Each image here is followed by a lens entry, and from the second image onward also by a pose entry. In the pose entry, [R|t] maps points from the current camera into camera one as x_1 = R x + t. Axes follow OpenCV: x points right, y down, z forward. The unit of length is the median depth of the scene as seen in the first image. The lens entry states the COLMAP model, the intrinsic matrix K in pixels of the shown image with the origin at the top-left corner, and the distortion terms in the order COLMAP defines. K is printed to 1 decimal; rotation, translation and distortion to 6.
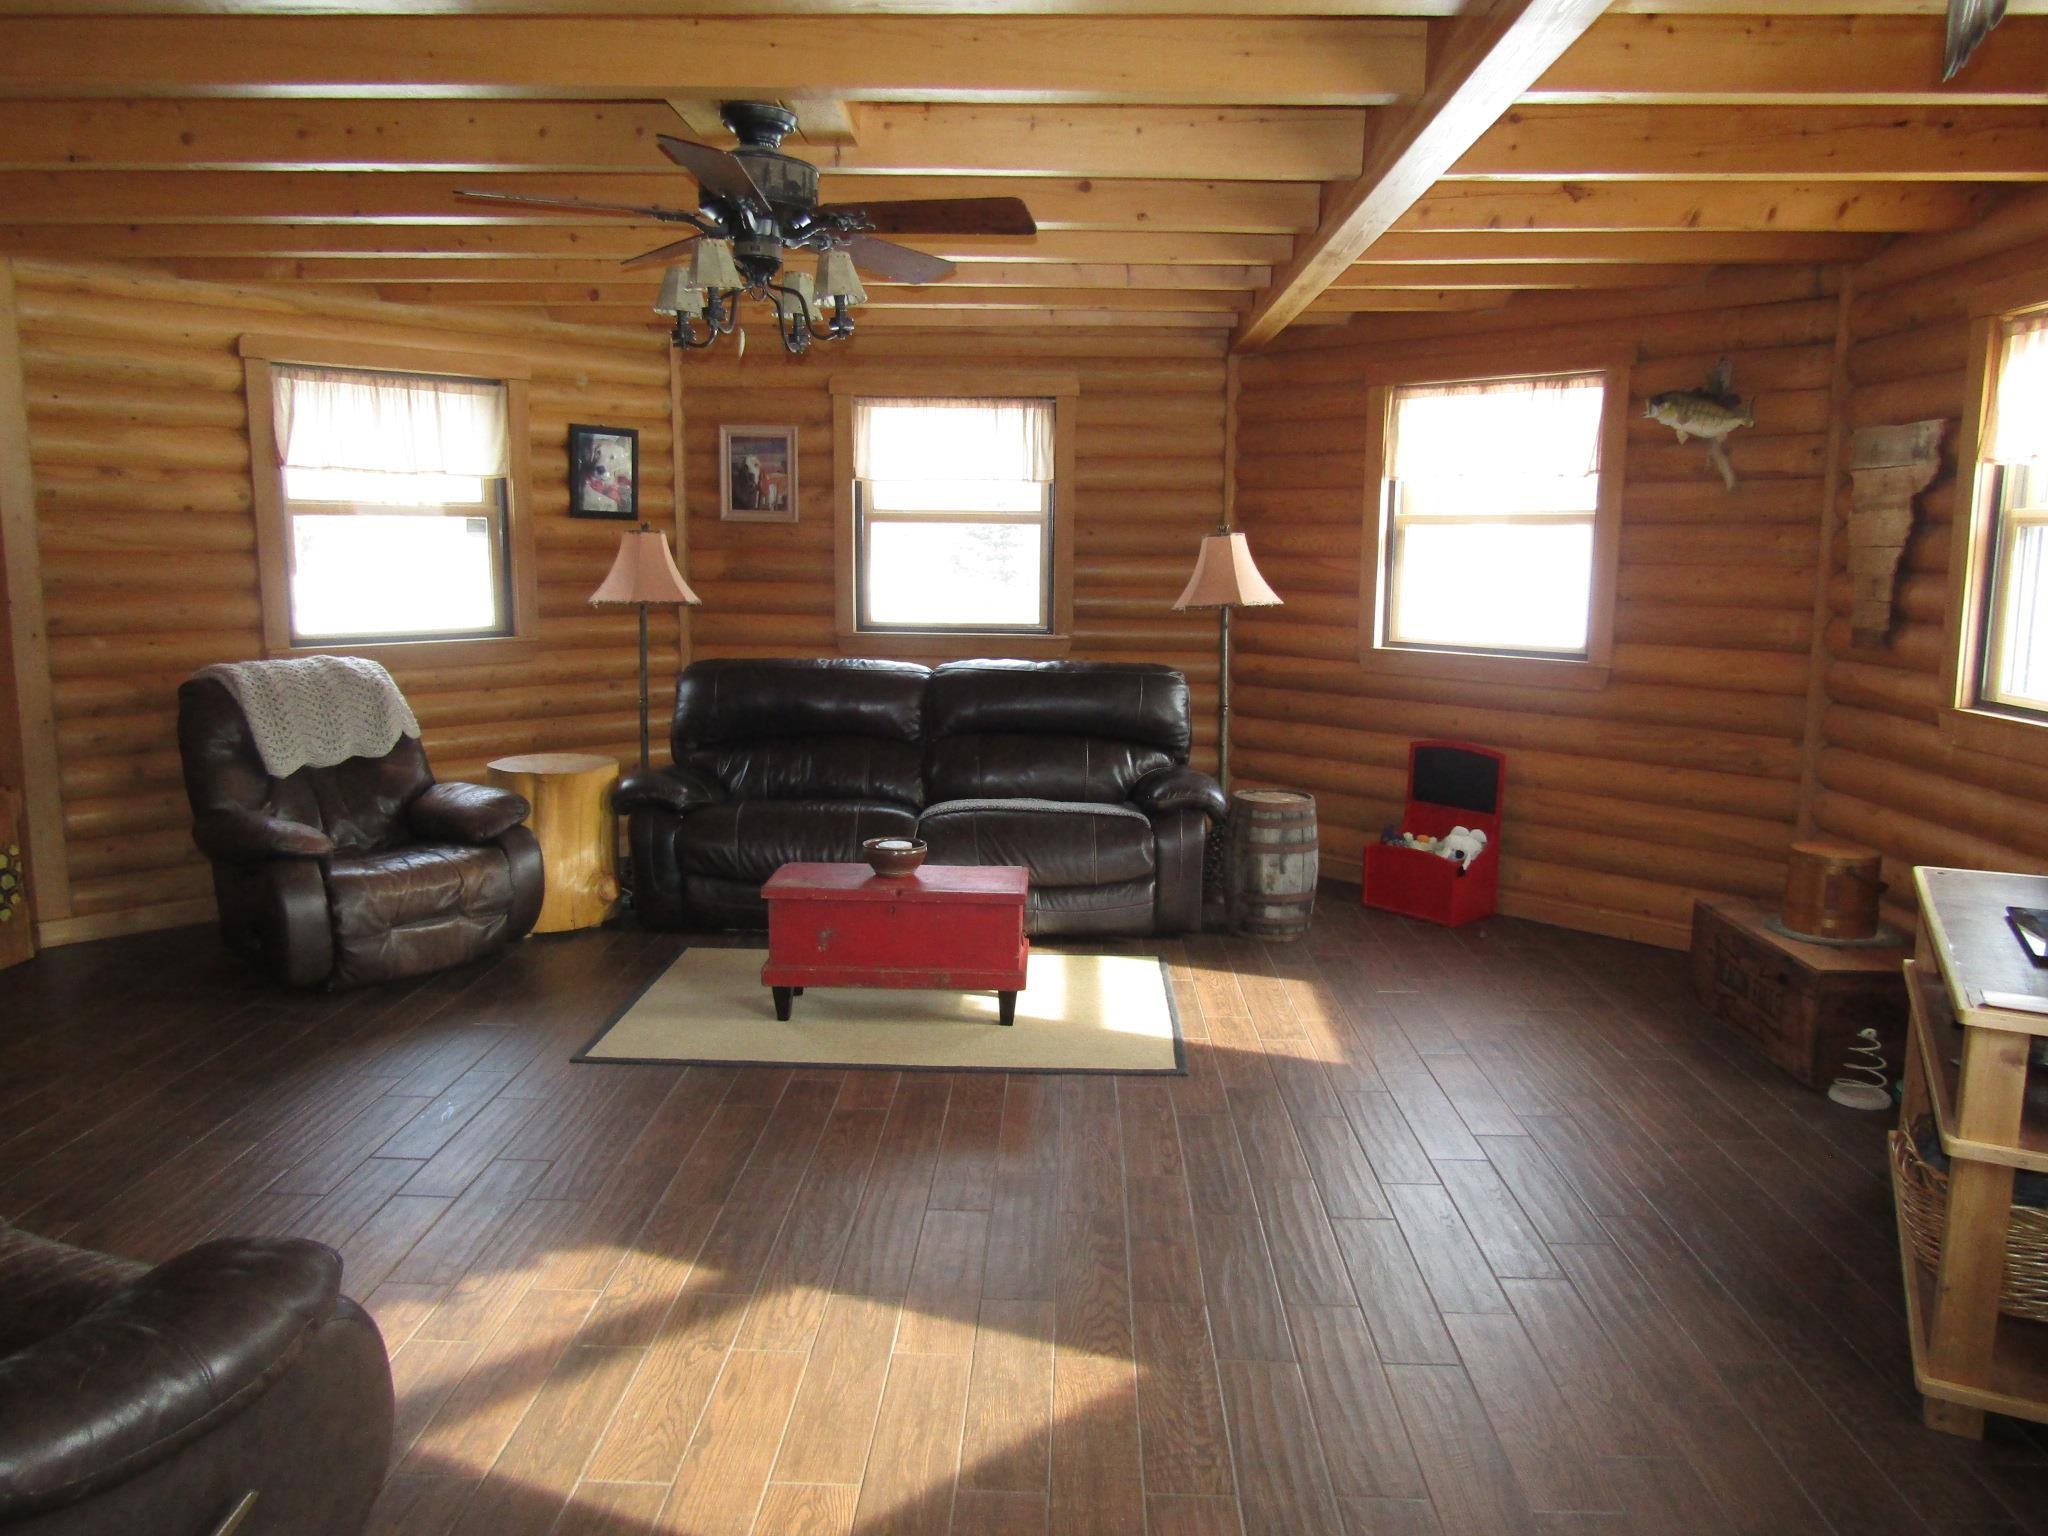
lens RADIAL K [[1451.0, 0, 1028.5], [0, 1451.0, 761.1], [0, 0, 1]] dist [-0.019213, 0.007824]
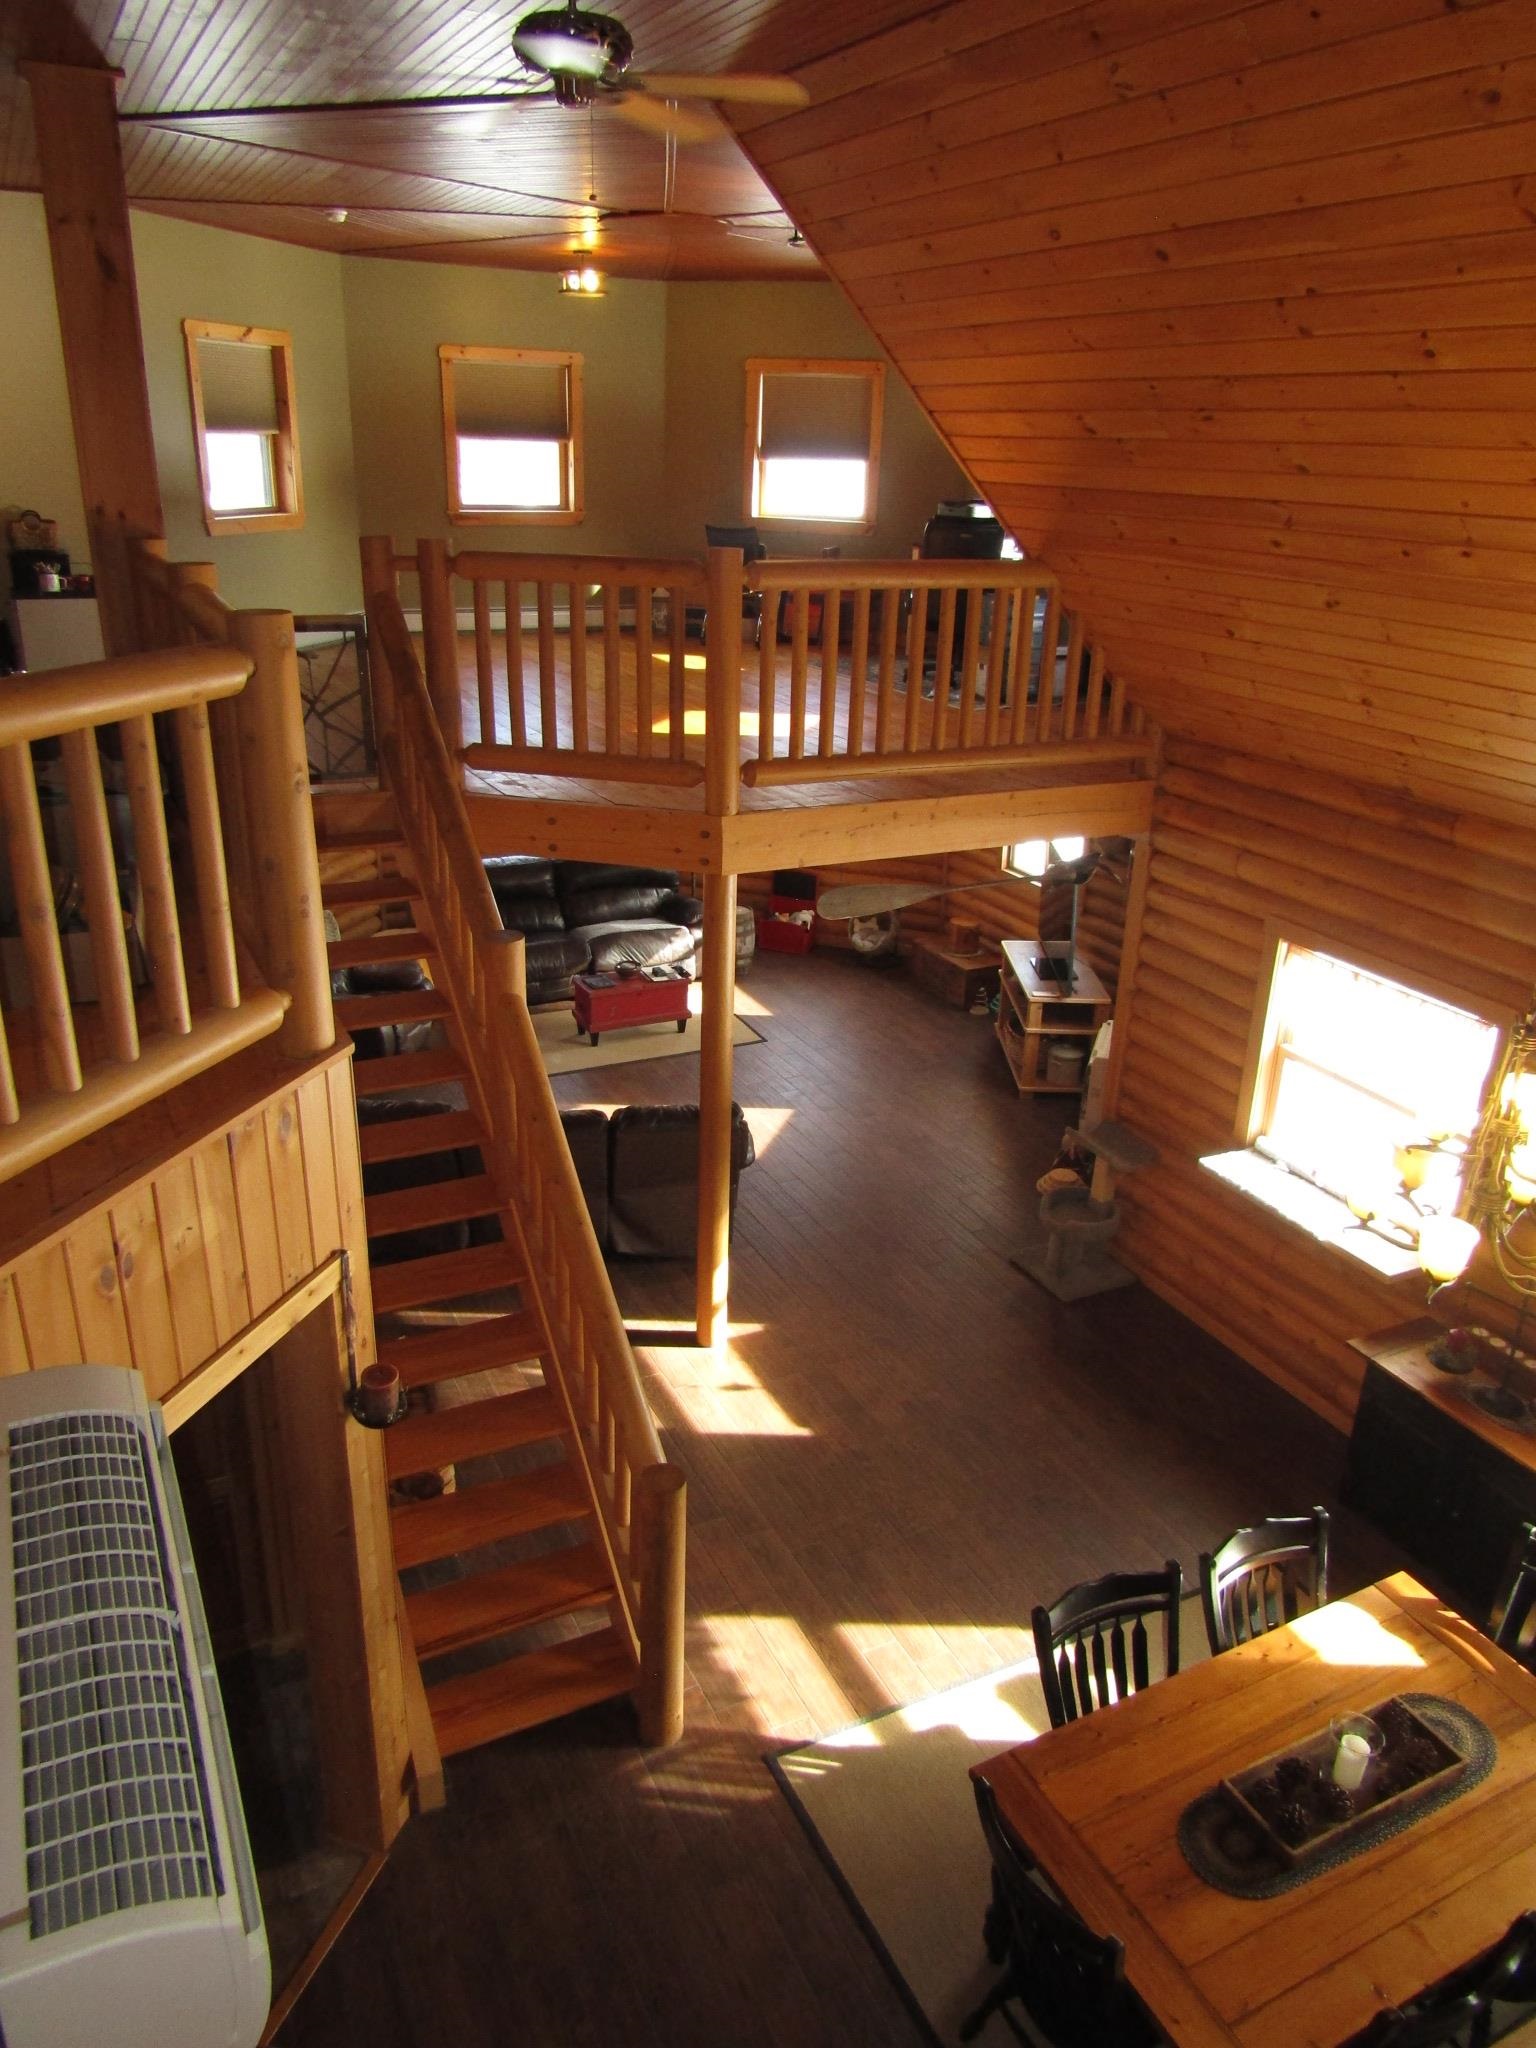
lens RADIAL K [[1451.0, 0, 778.4], [0, 1451.0, 1020.8], [0, 0, 1]] dist [-0.019213, 0.007824]
pose [[0.875595, -0.160179, 0.455715, -0.834549], [0.050692, 0.968680, 0.243083, -0.358876], [-0.480379, -0.189741, 0.856291, -0.983676]]
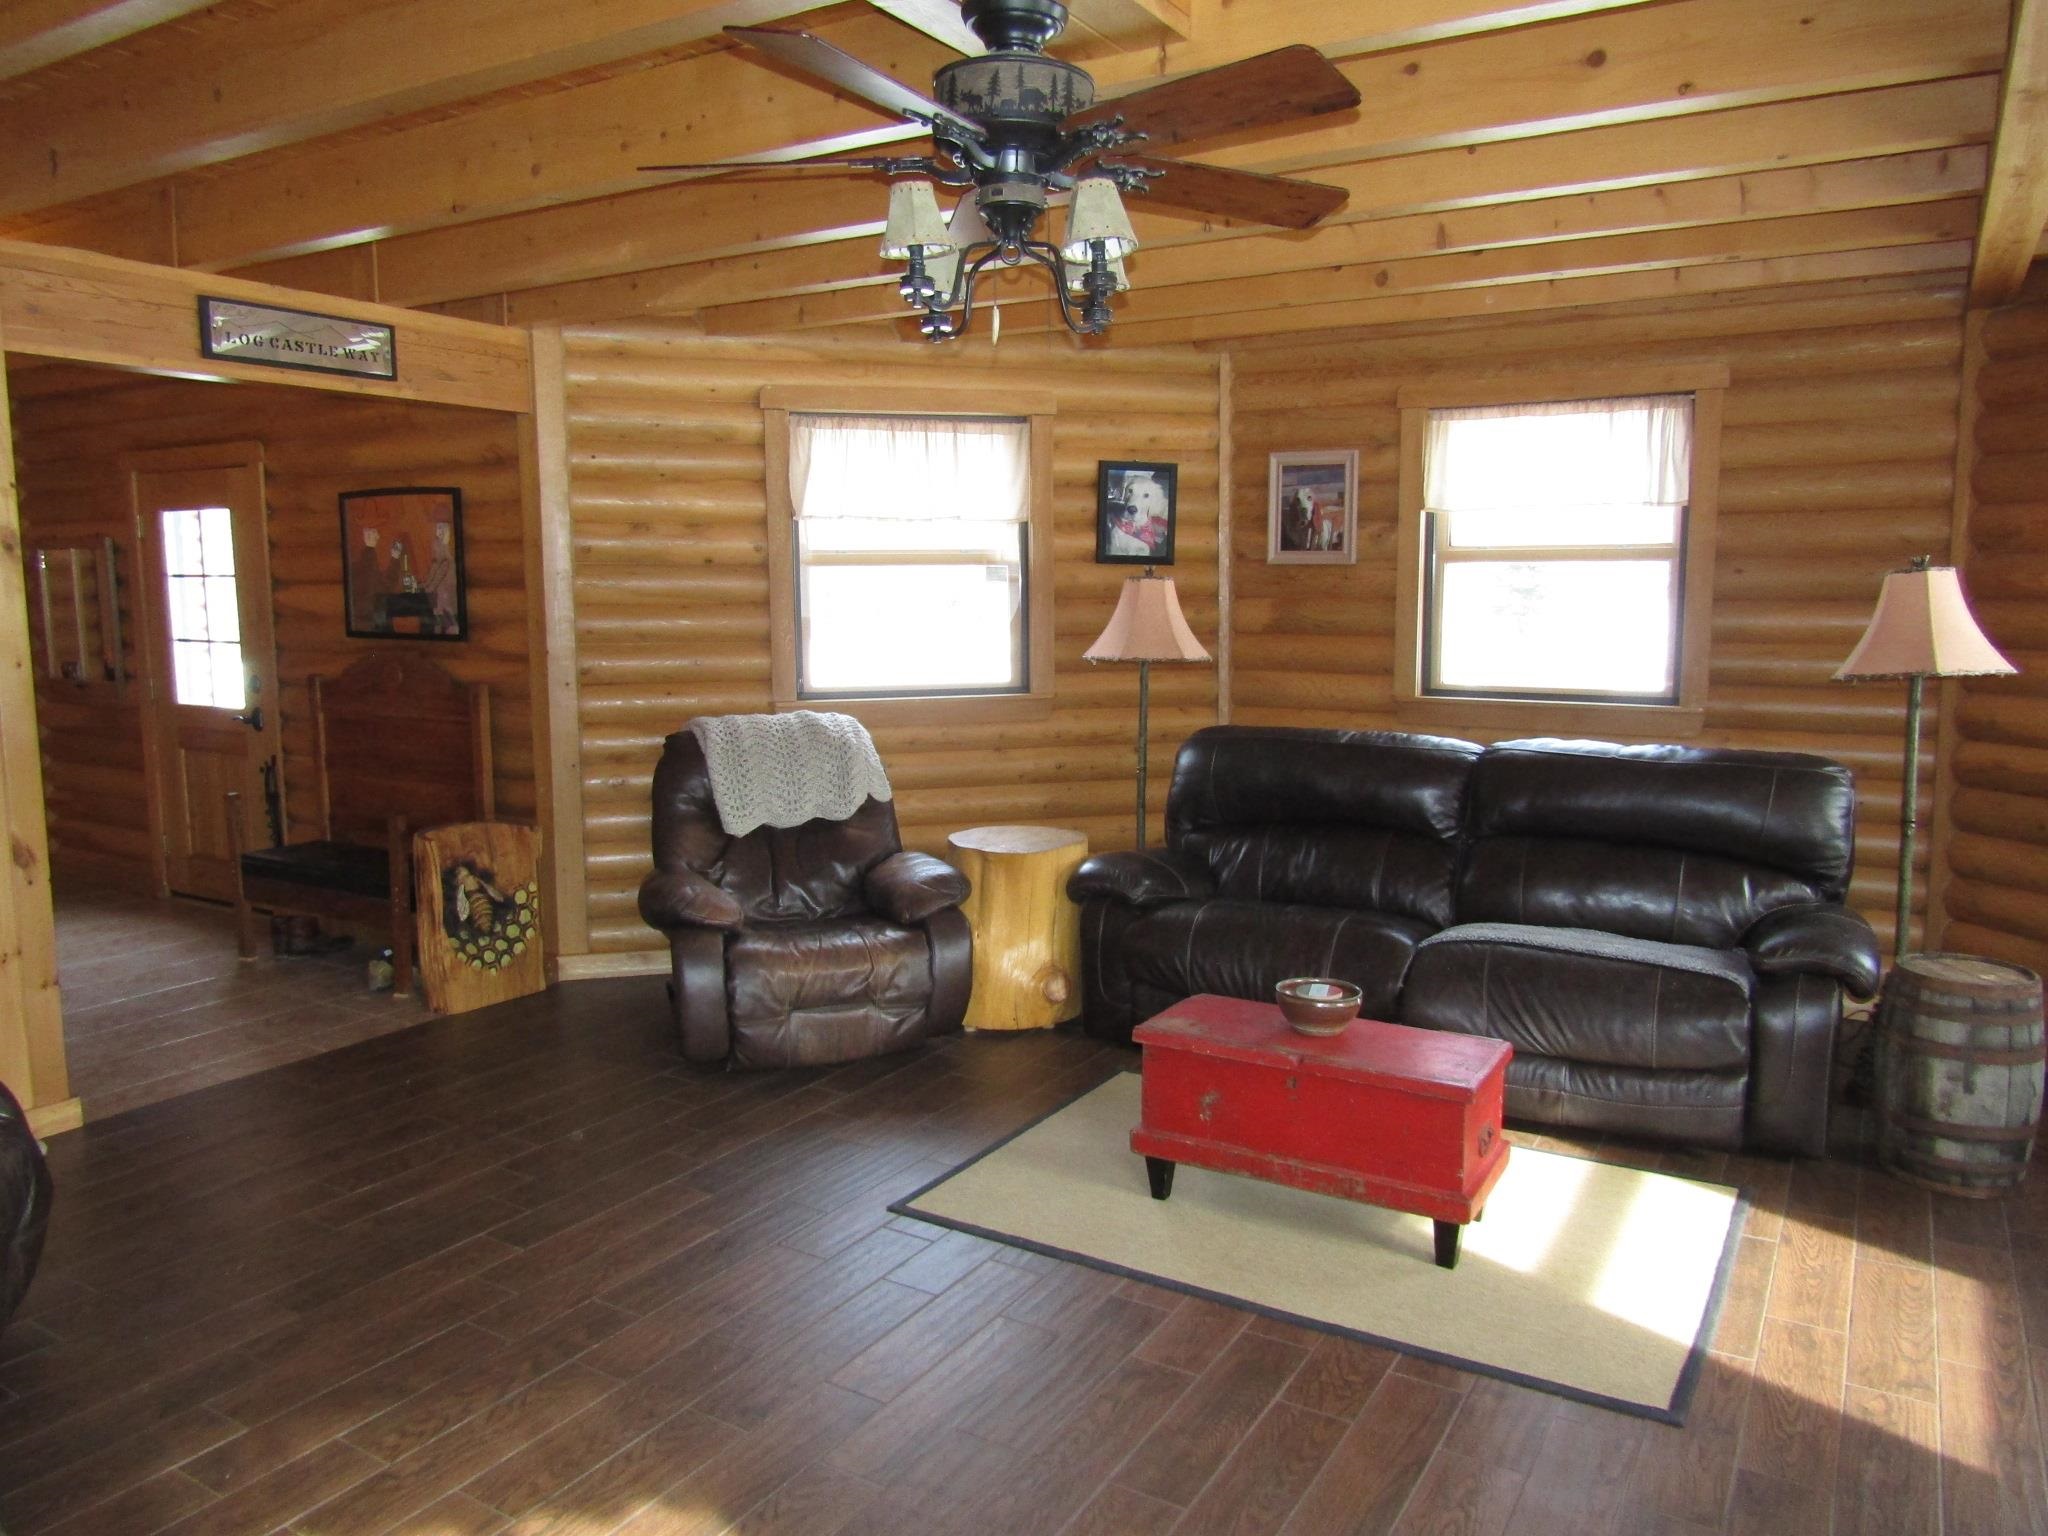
lens RADIAL K [[1451.0, 0, 1029.7], [0, 1451.0, 766.3], [0, 0, 1]] dist [-0.019213, 0.007824]
pose [[0.868148, 0.048545, -0.493925, 0.124528], [-0.061538, 0.998054, -0.010069, -0.036125], [0.492475, 0.039136, 0.869446, 0.237463]]
